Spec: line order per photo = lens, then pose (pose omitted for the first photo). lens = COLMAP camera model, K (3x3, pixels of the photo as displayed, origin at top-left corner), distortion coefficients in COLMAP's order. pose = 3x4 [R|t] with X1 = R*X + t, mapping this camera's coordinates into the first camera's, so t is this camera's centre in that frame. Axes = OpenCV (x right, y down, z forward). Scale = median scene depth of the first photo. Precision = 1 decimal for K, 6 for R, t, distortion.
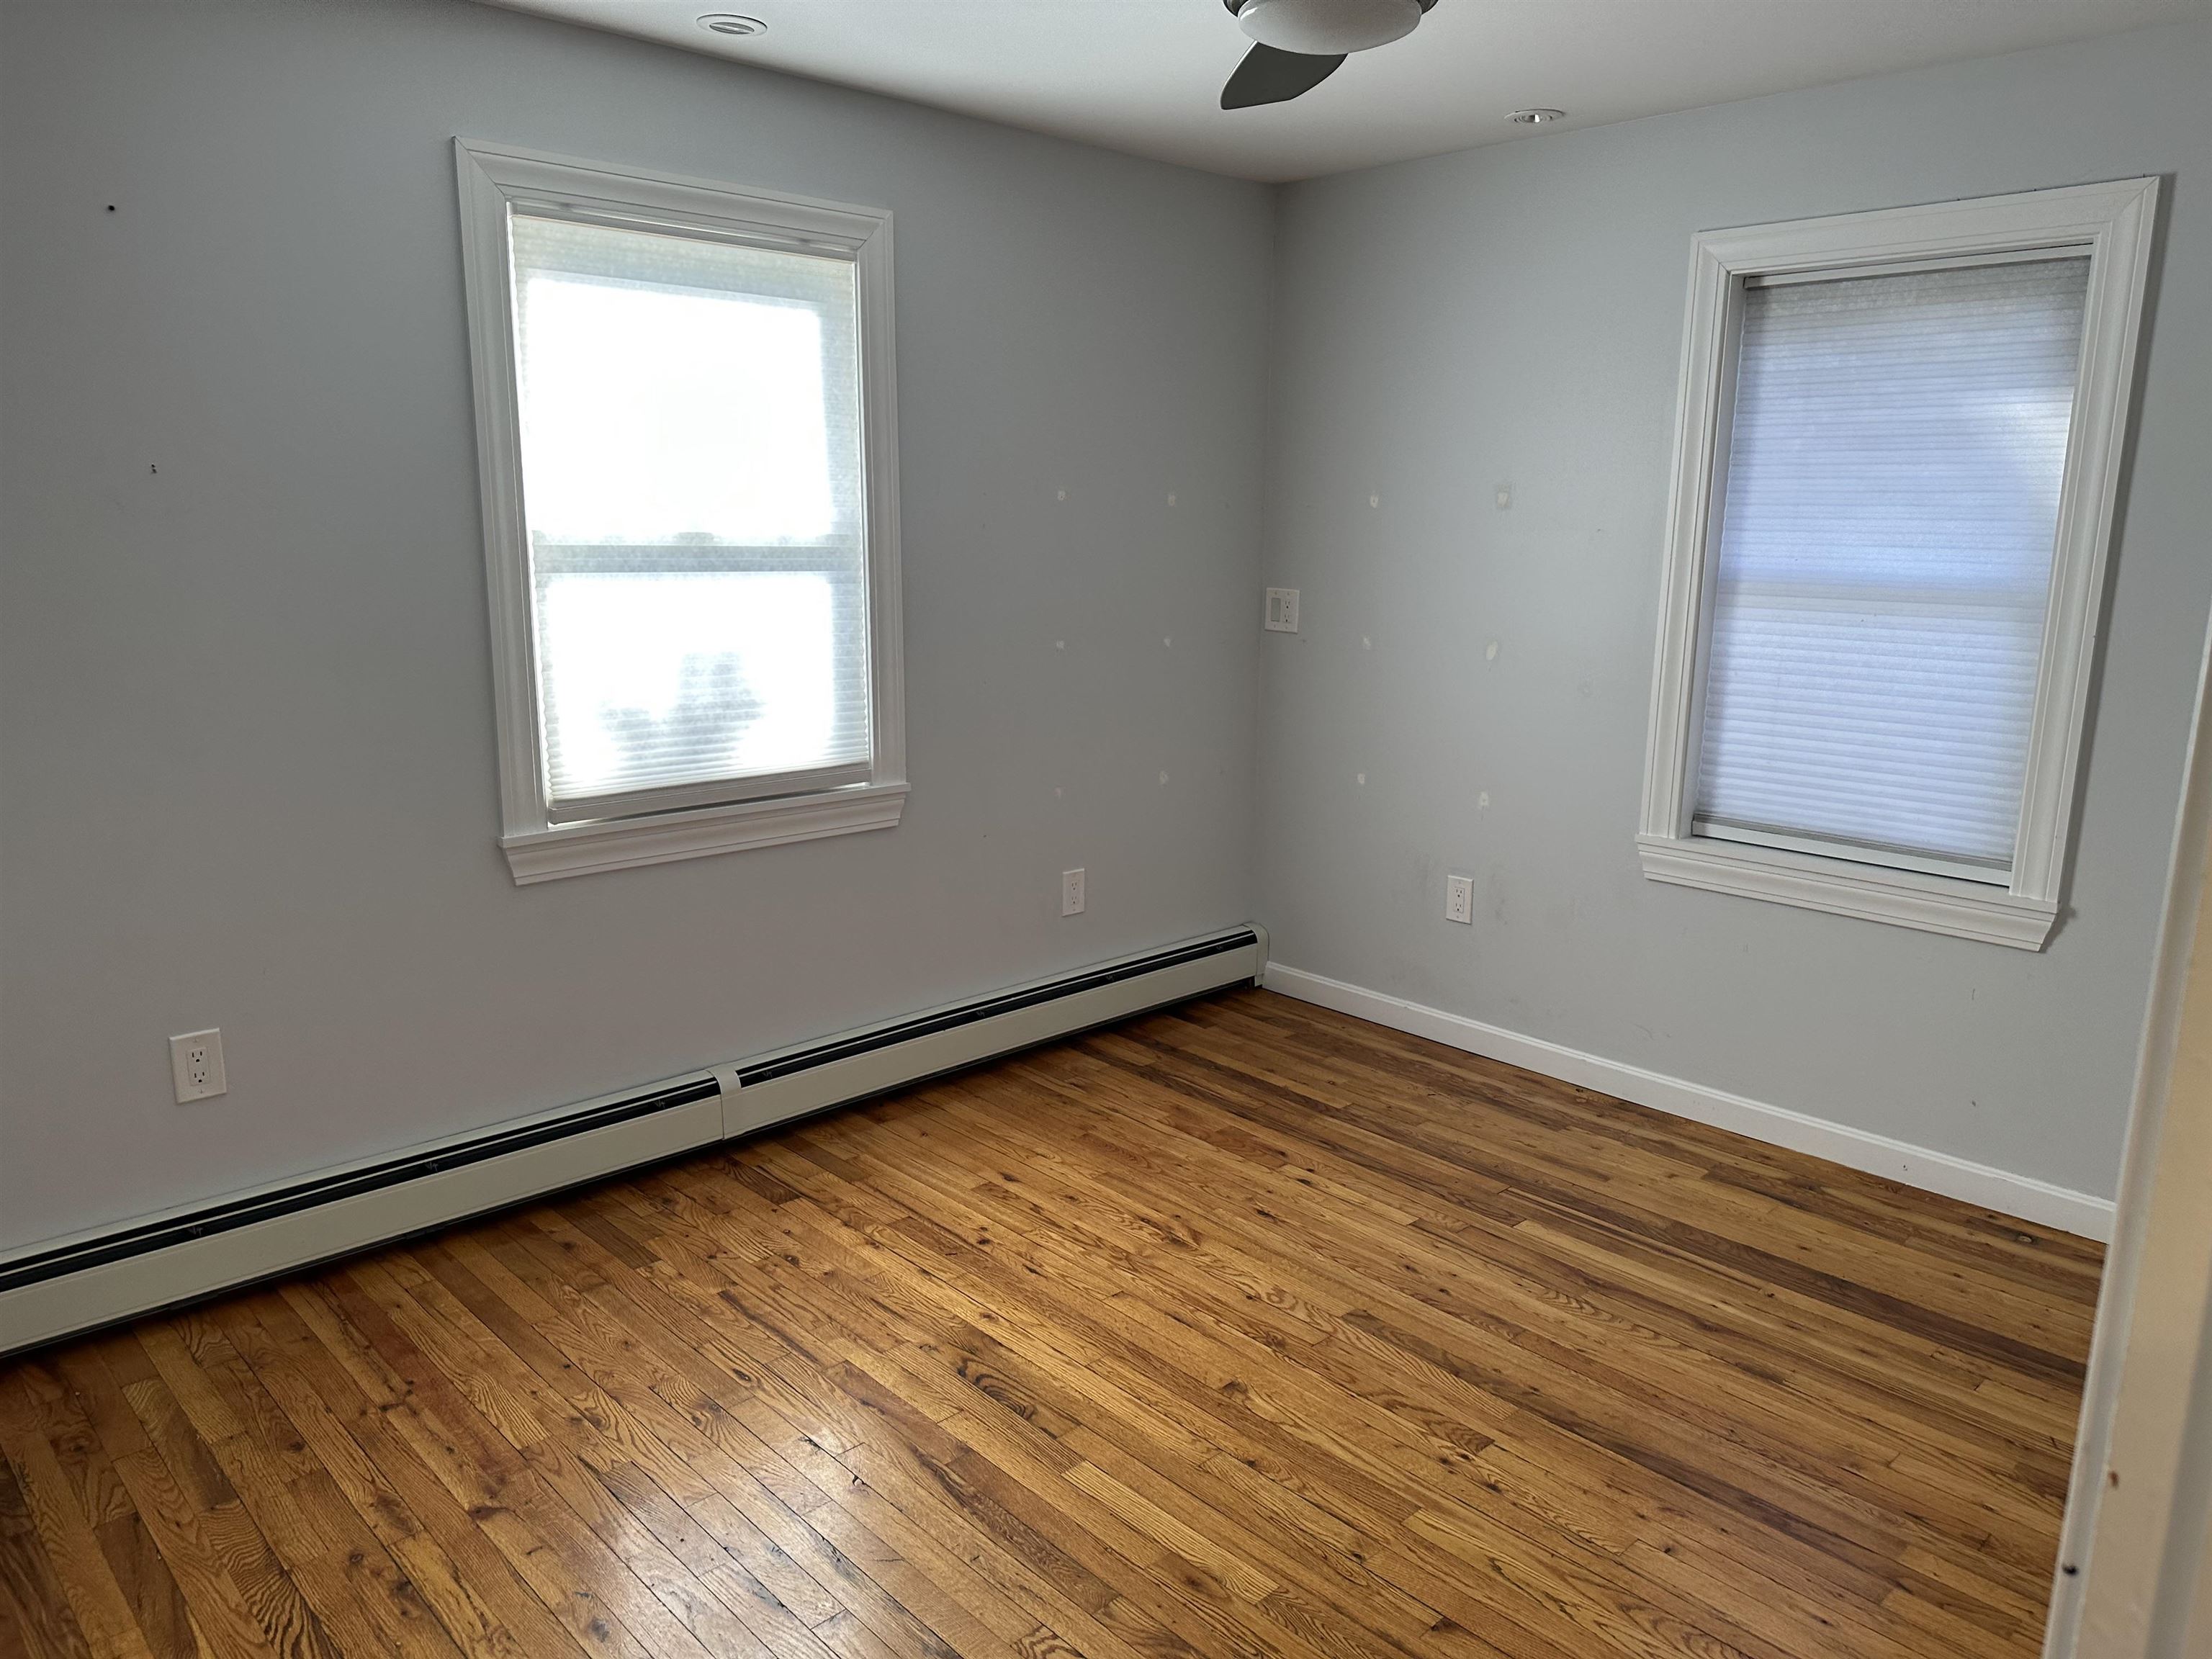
lens RADIAL K [[1543.9, 0, 1108.0], [0, 1543.9, 832.8], [0, 0, 1]] dist [0.141391, -0.232606]
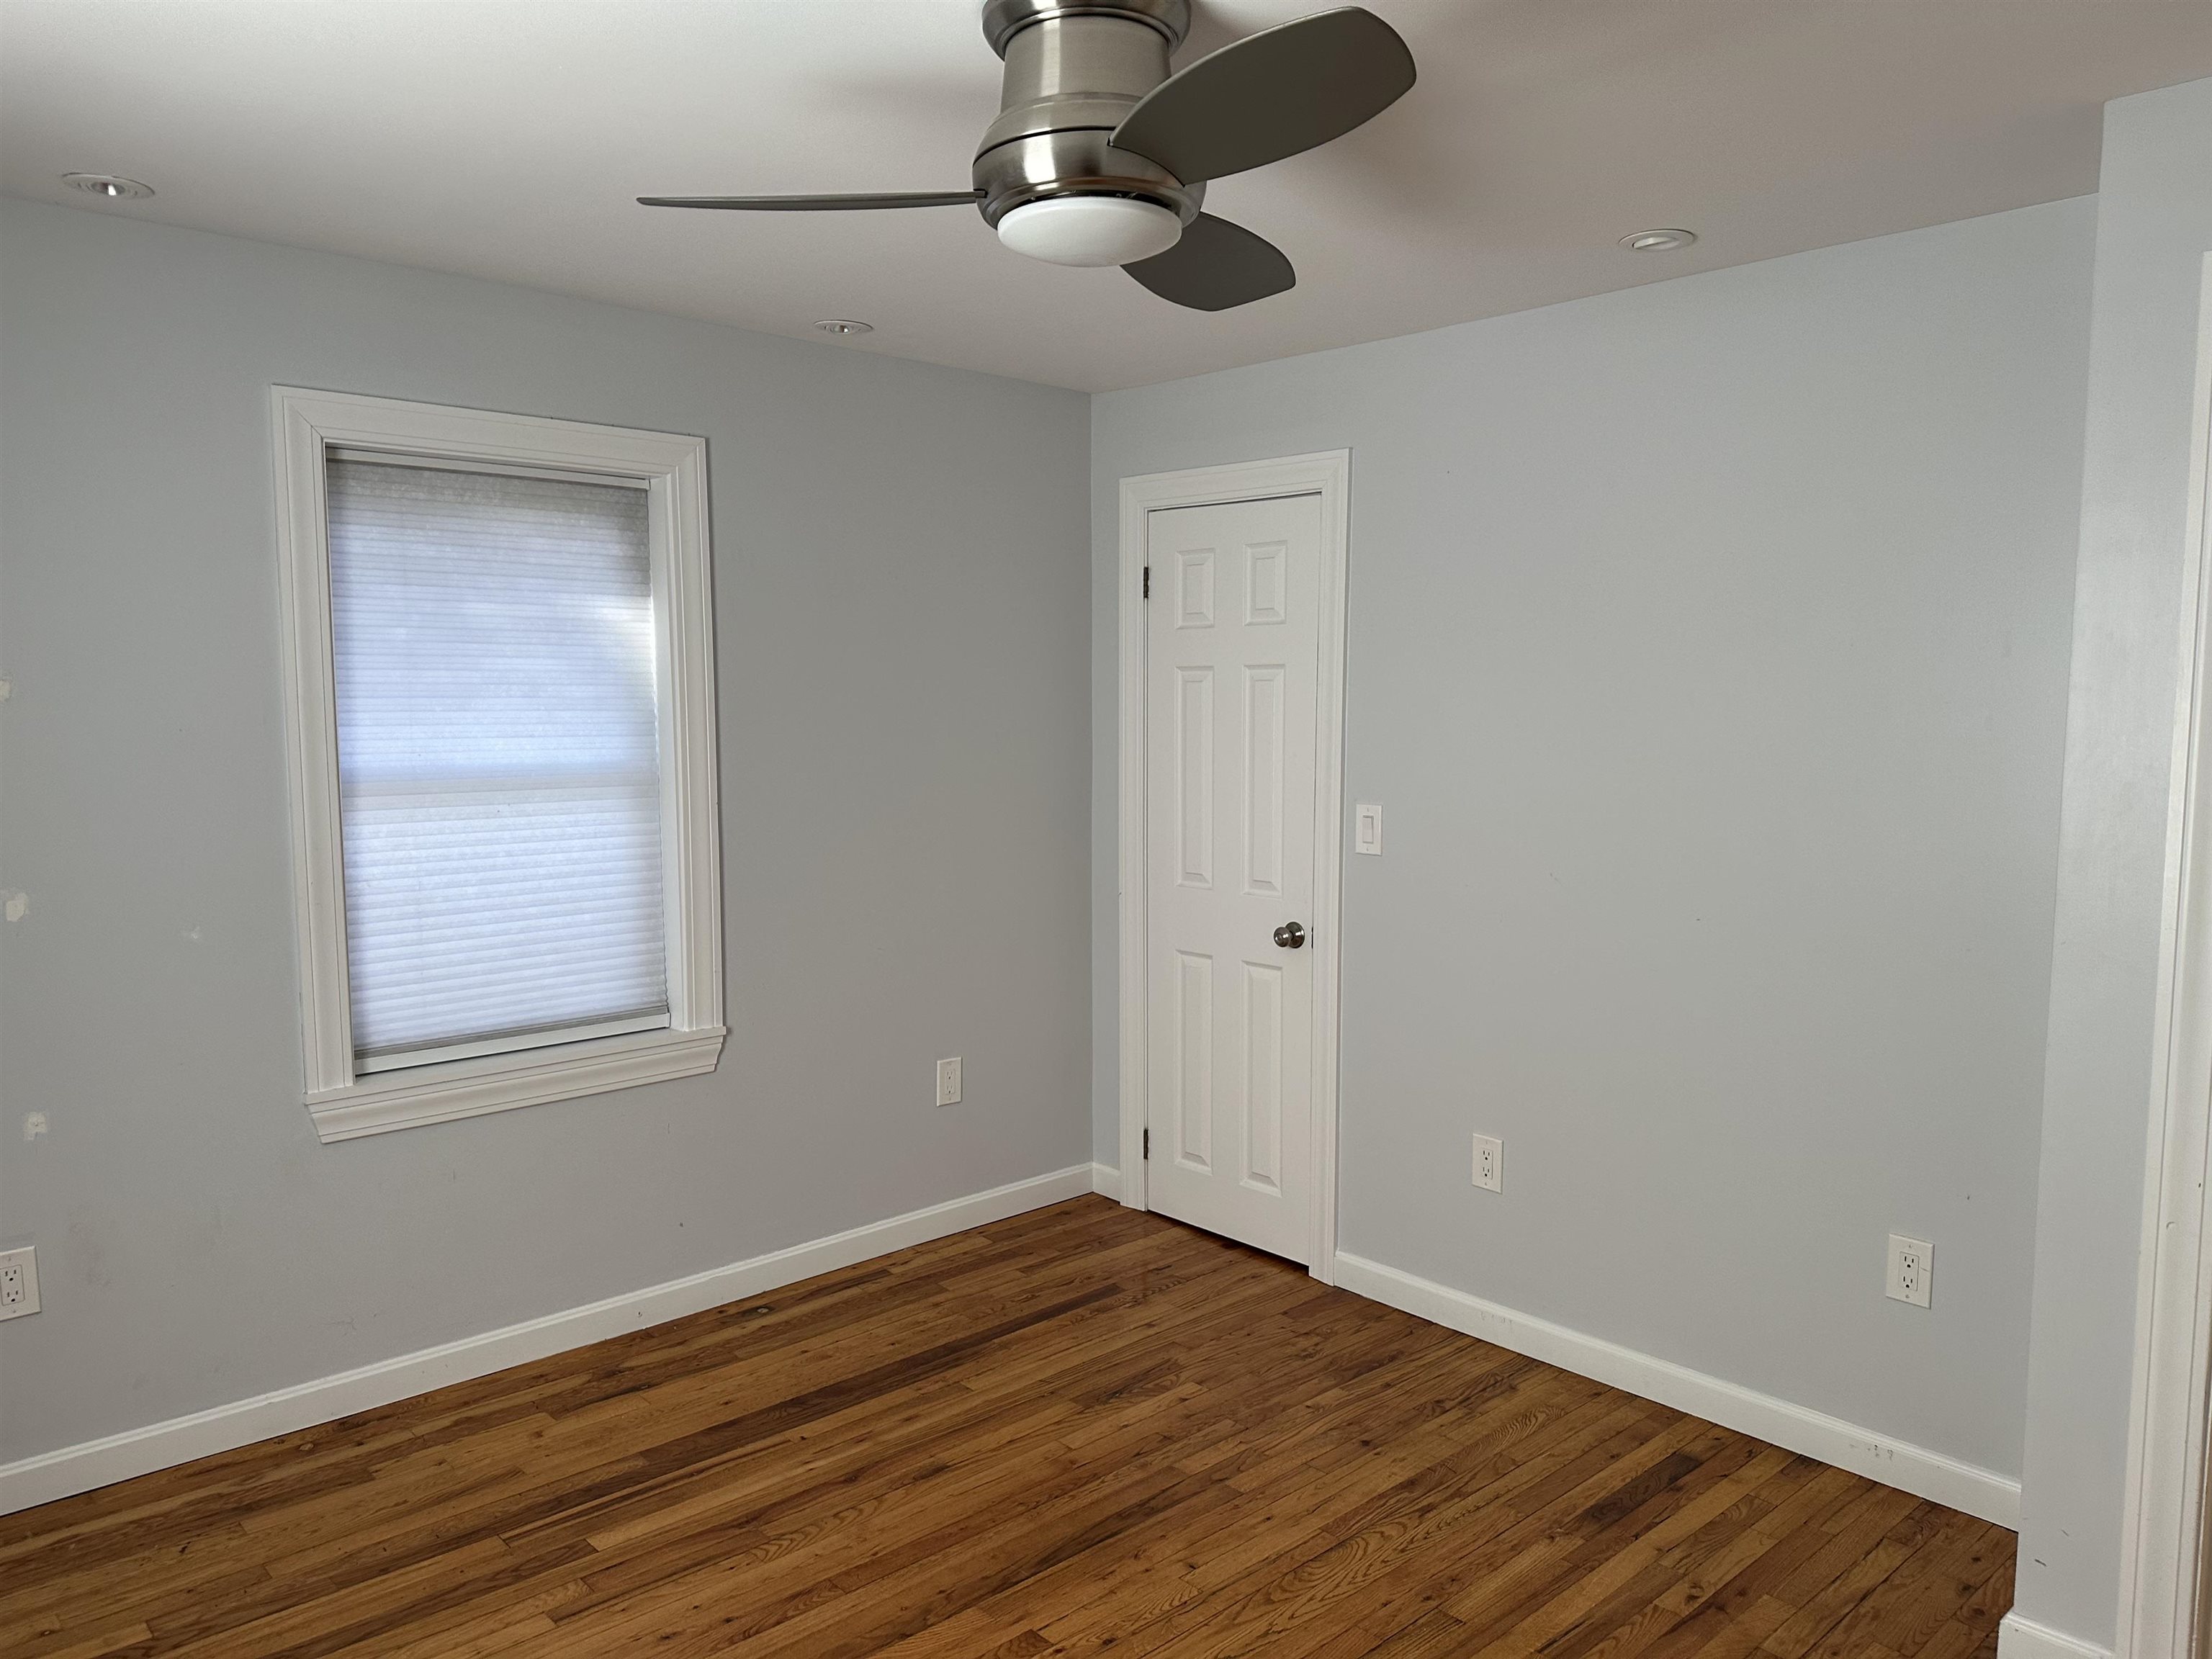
lens RADIAL K [[1568.3, 0, 1108.8], [0, 1568.3, 822.1], [0, 0, 1]] dist [0.046891, -0.059174]
pose [[0.013299, -0.096804, 0.995215, -0.512688], [0.203035, 0.974830, 0.092108, -0.142695], [-0.979081, 0.200838, 0.032619, 0.596188]]
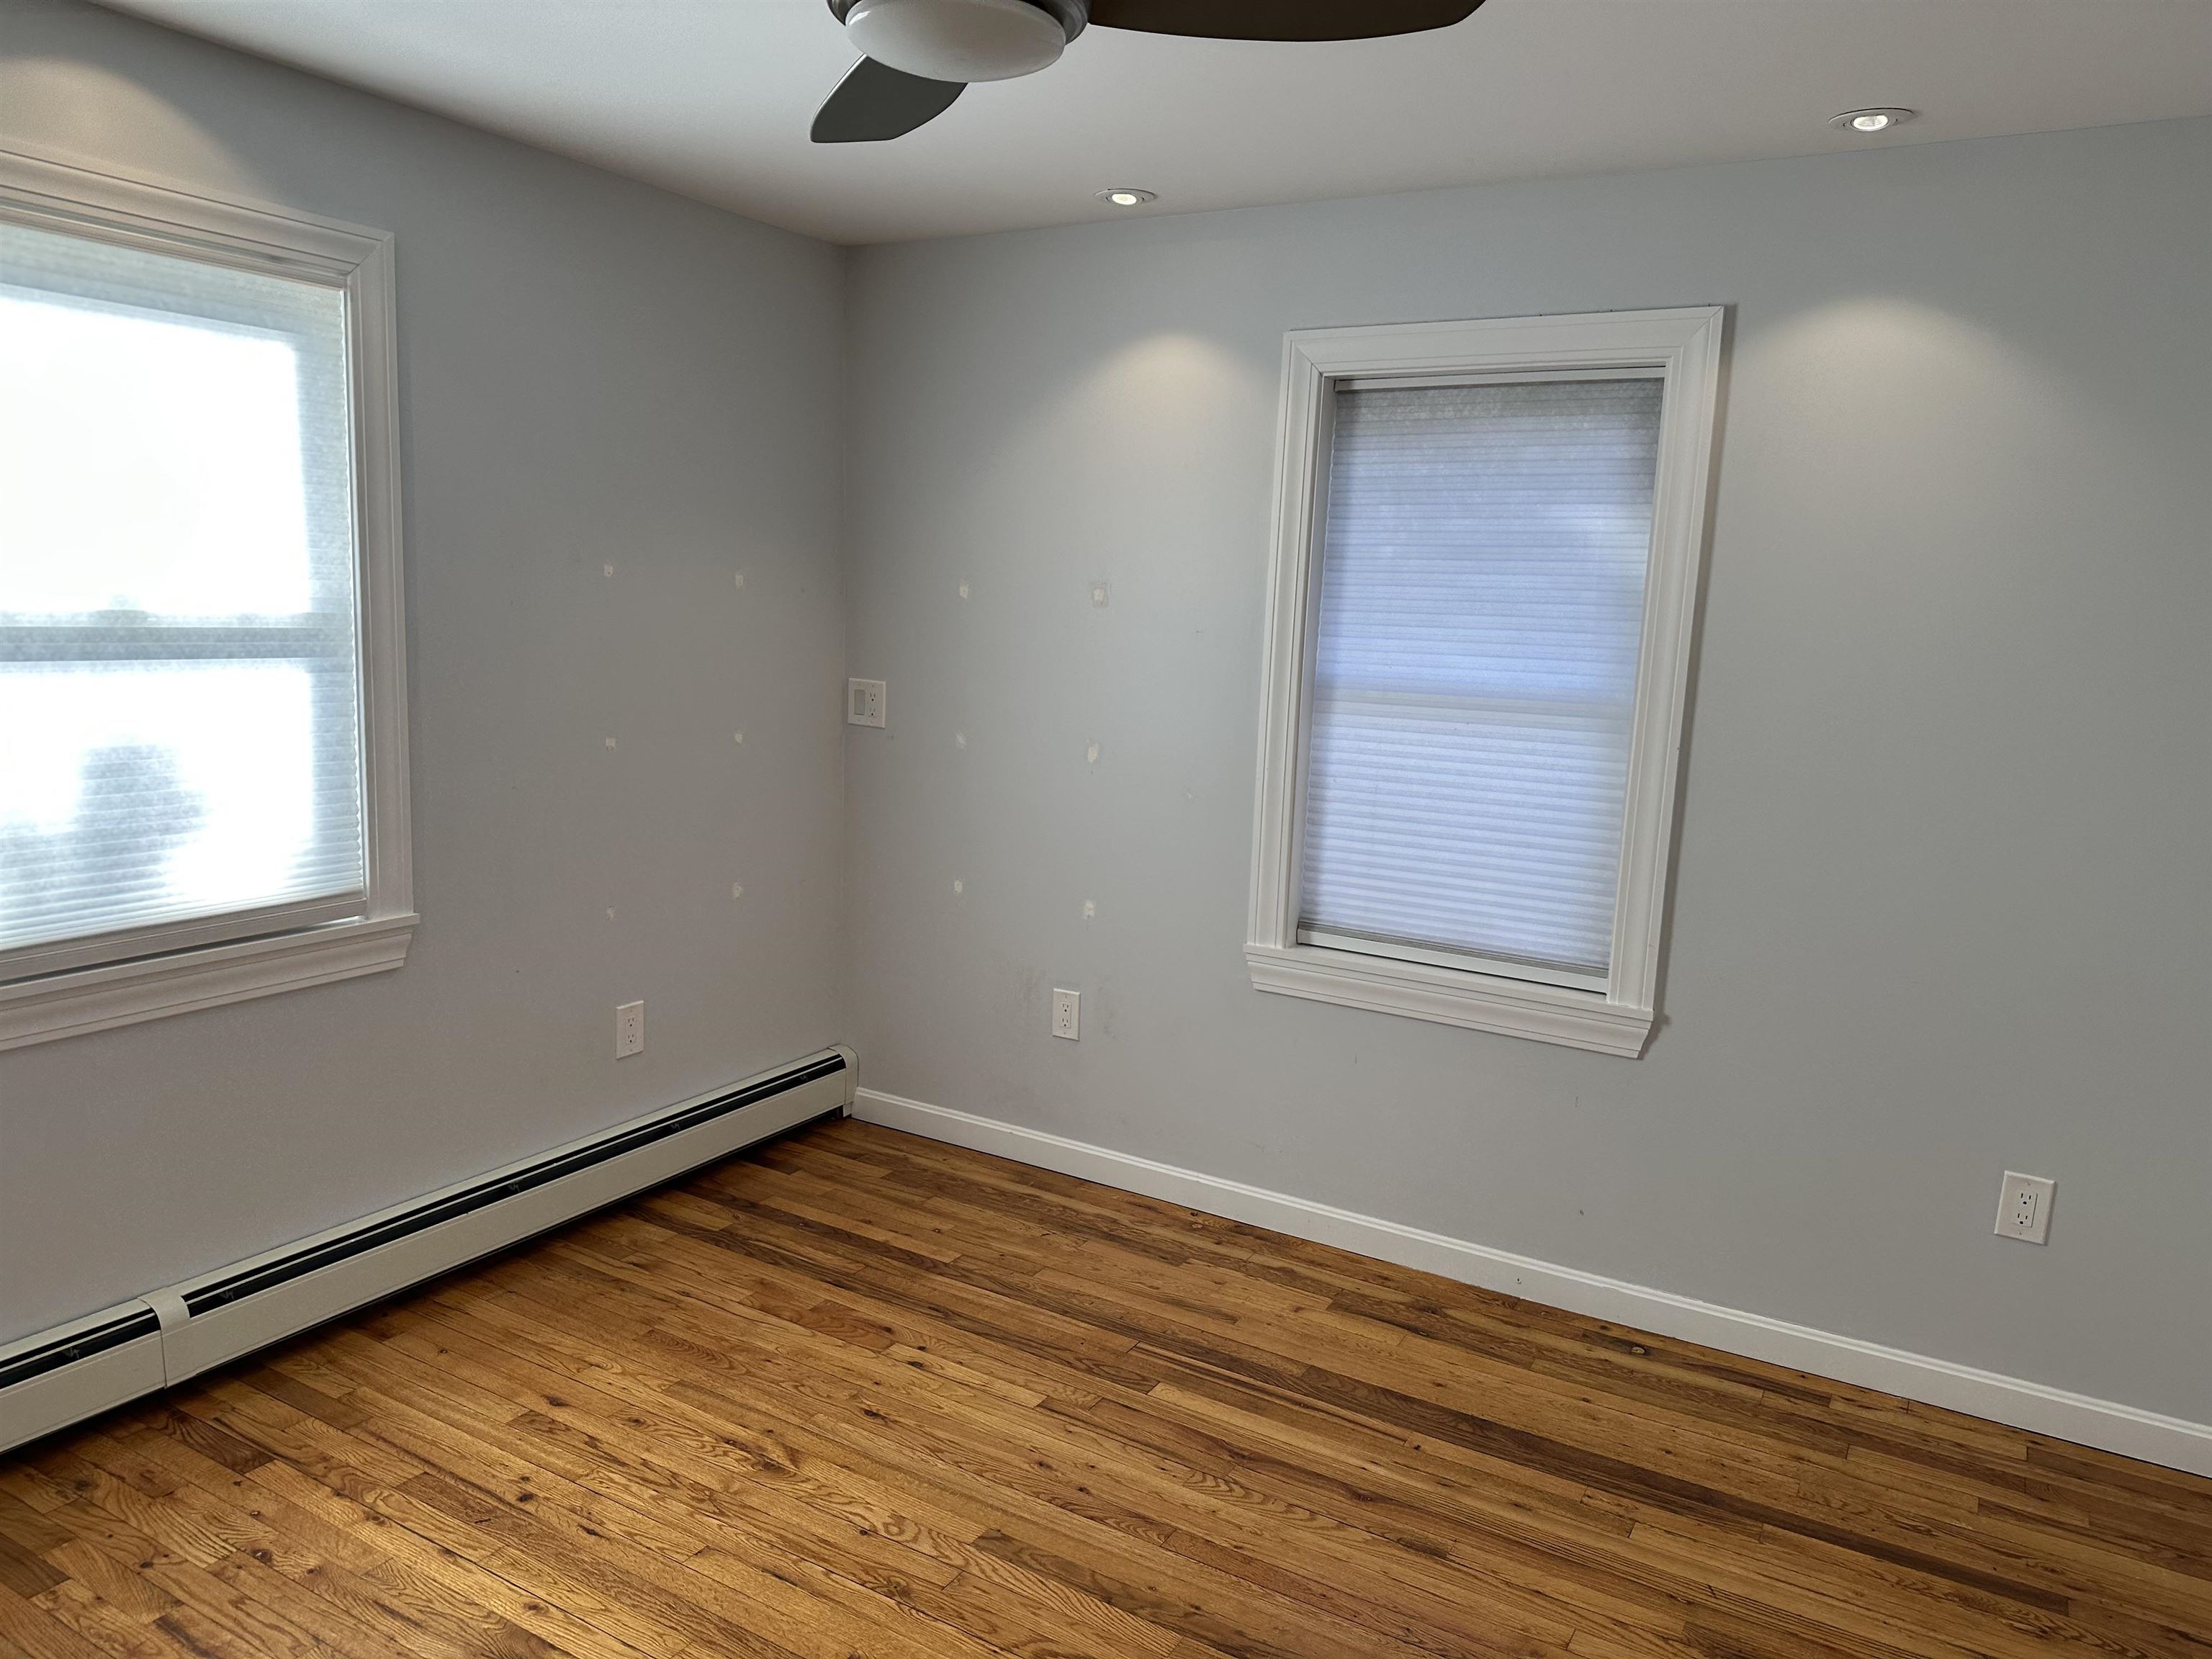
lens RADIAL K [[1548.3, 0, 1092.6], [0, 1548.3, 833.1], [0, 0, 1]] dist [0.138300, -0.212512]
pose [[0.961859, -0.015606, 0.273102, -0.014744], [0.028016, 0.998742, -0.041600, -0.033913], [-0.272109, 0.047664, 0.961085, 0.113714]]
